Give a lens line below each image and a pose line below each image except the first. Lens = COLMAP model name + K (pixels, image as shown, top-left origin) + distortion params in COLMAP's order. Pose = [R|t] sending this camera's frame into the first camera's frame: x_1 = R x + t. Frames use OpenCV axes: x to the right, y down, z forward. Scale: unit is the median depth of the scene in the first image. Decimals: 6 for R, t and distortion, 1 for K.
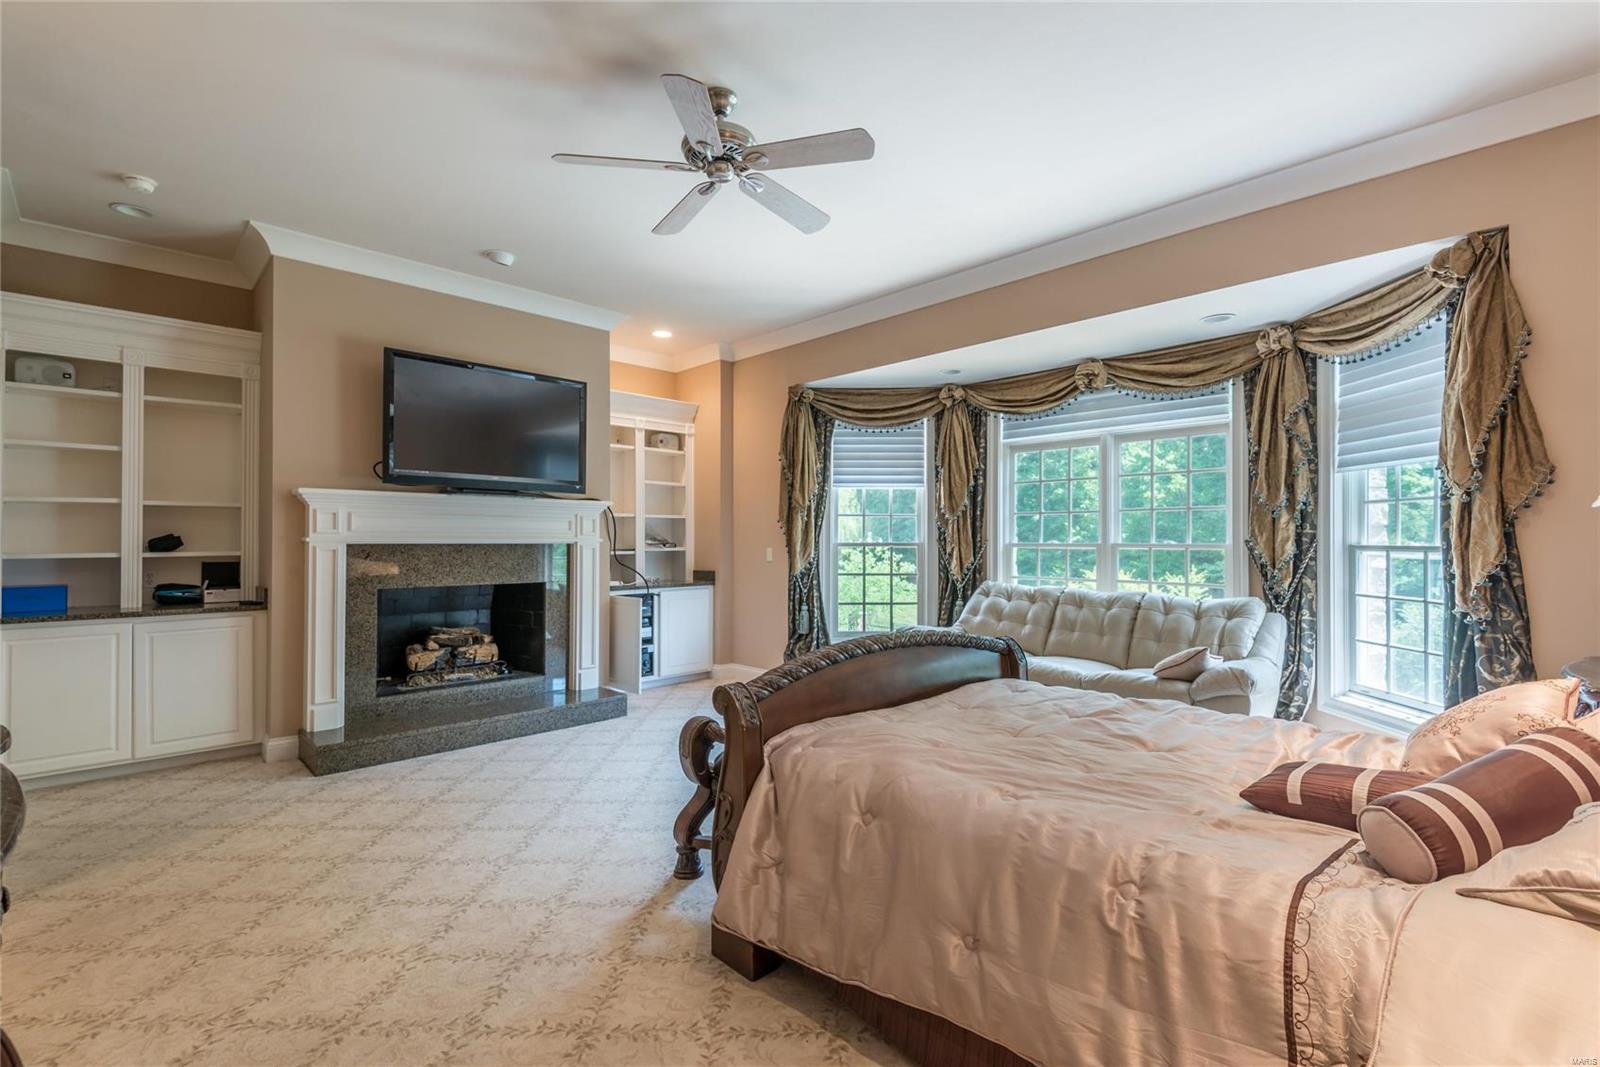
lens RADIAL K [[715.6, 0, 800.0], [0, 715.6, 533.5], [0, 0, 1]] dist [0.002551, 0.000291]
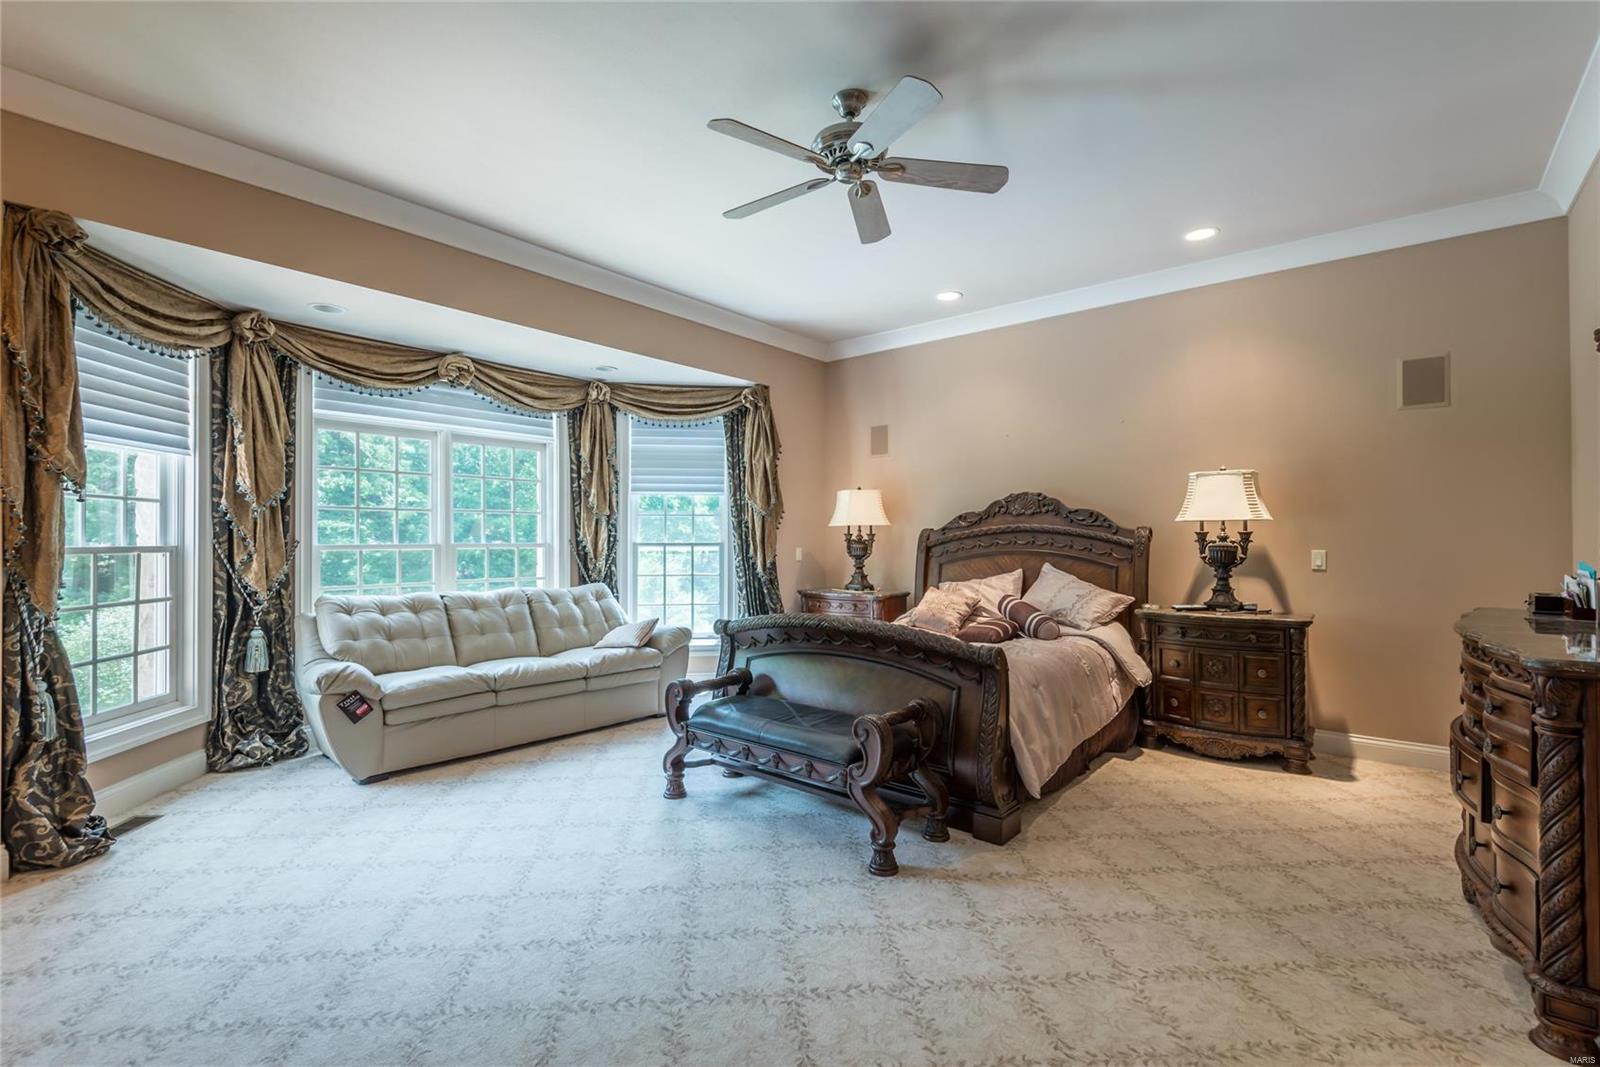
lens RADIAL K [[721.3, 0, 800.0], [0, 721.3, 533.5], [0, 0, 1]] dist [0.025343, -0.000126]
pose [[-0.101884, 0.005599, 0.994781, -0.626391], [-0.008797, 0.999940, -0.006529, 0.001561], [-0.994757, -0.009416, -0.101829, 0.655546]]
